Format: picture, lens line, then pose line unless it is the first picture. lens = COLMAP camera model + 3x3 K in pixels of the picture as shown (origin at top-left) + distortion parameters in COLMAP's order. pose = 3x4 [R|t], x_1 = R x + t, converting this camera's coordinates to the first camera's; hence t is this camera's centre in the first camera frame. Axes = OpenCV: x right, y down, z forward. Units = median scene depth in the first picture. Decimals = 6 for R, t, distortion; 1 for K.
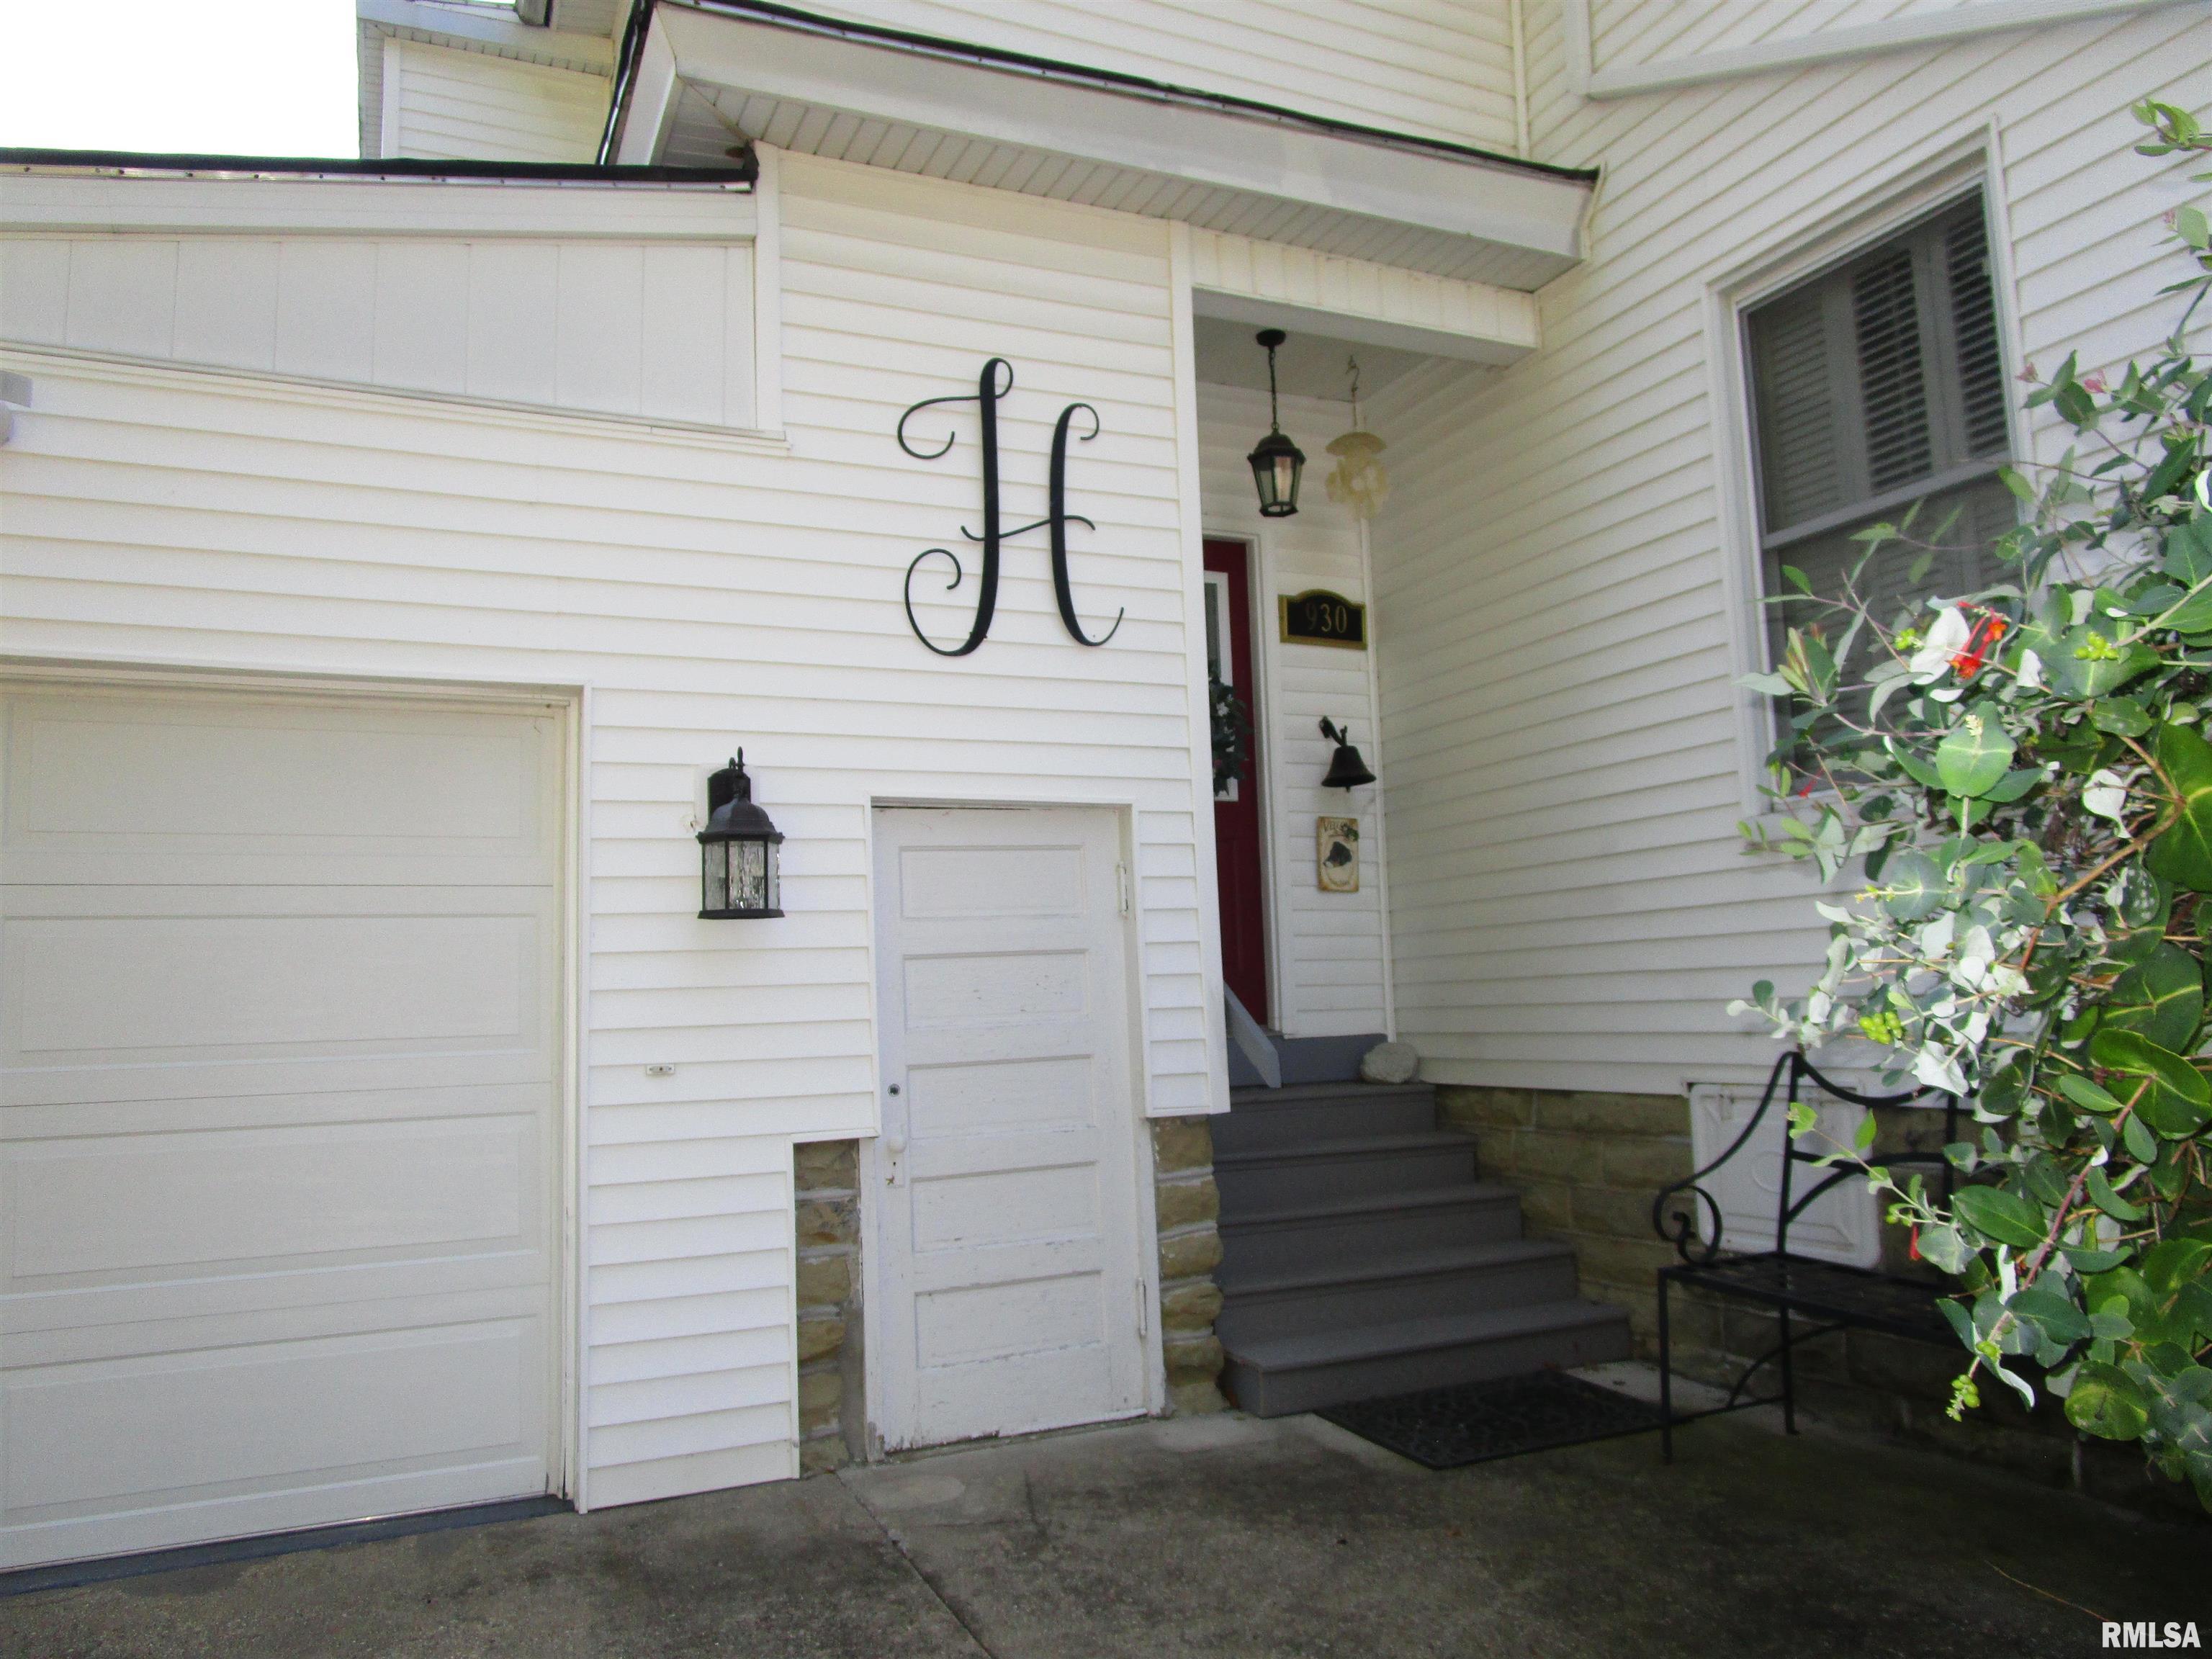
lens RADIAL K [[1596.0, 0, 1106.3], [0, 1596.0, 835.3], [0, 0, 1]] dist [-0.016955, -0.000831]
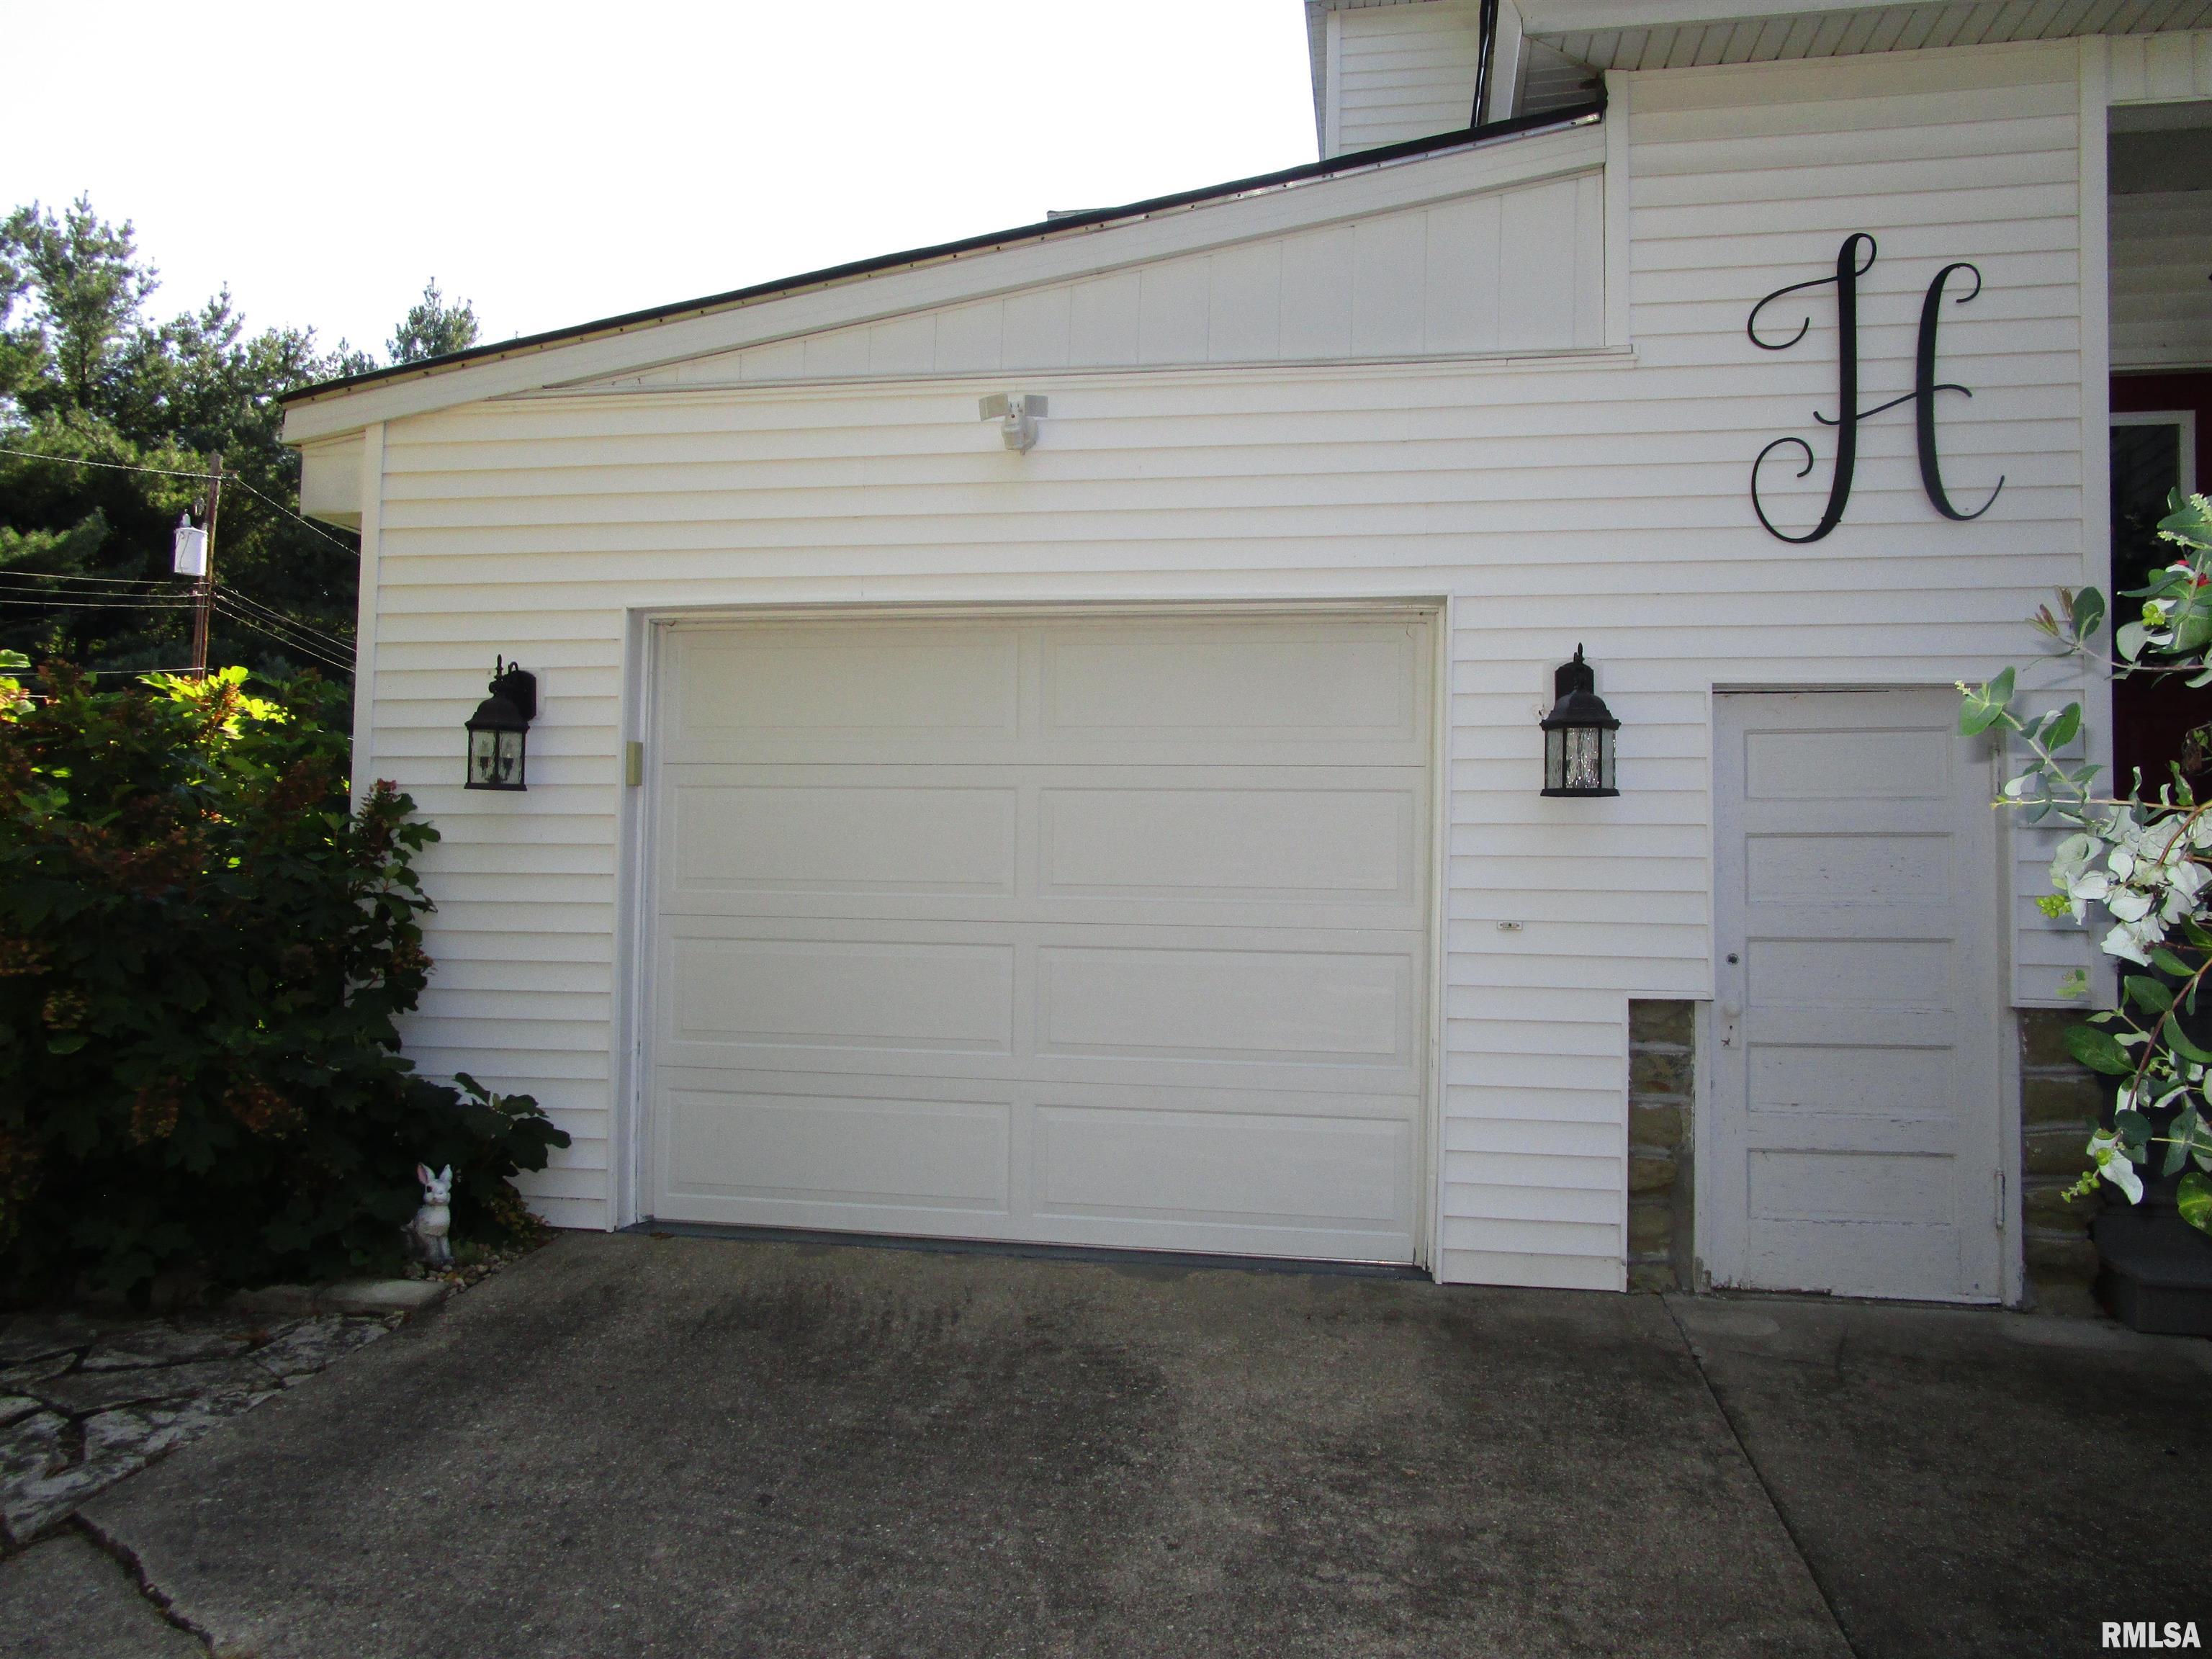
lens RADIAL K [[1596.0, 0, 1106.3], [0, 1596.0, 835.3], [0, 0, 1]] dist [-0.016955, -0.000831]
pose [[0.823580, 0.029515, -0.566432, 0.128374], [0.016468, 0.996980, 0.075895, -0.010827], [0.566962, -0.071833, 0.820606, -0.108672]]
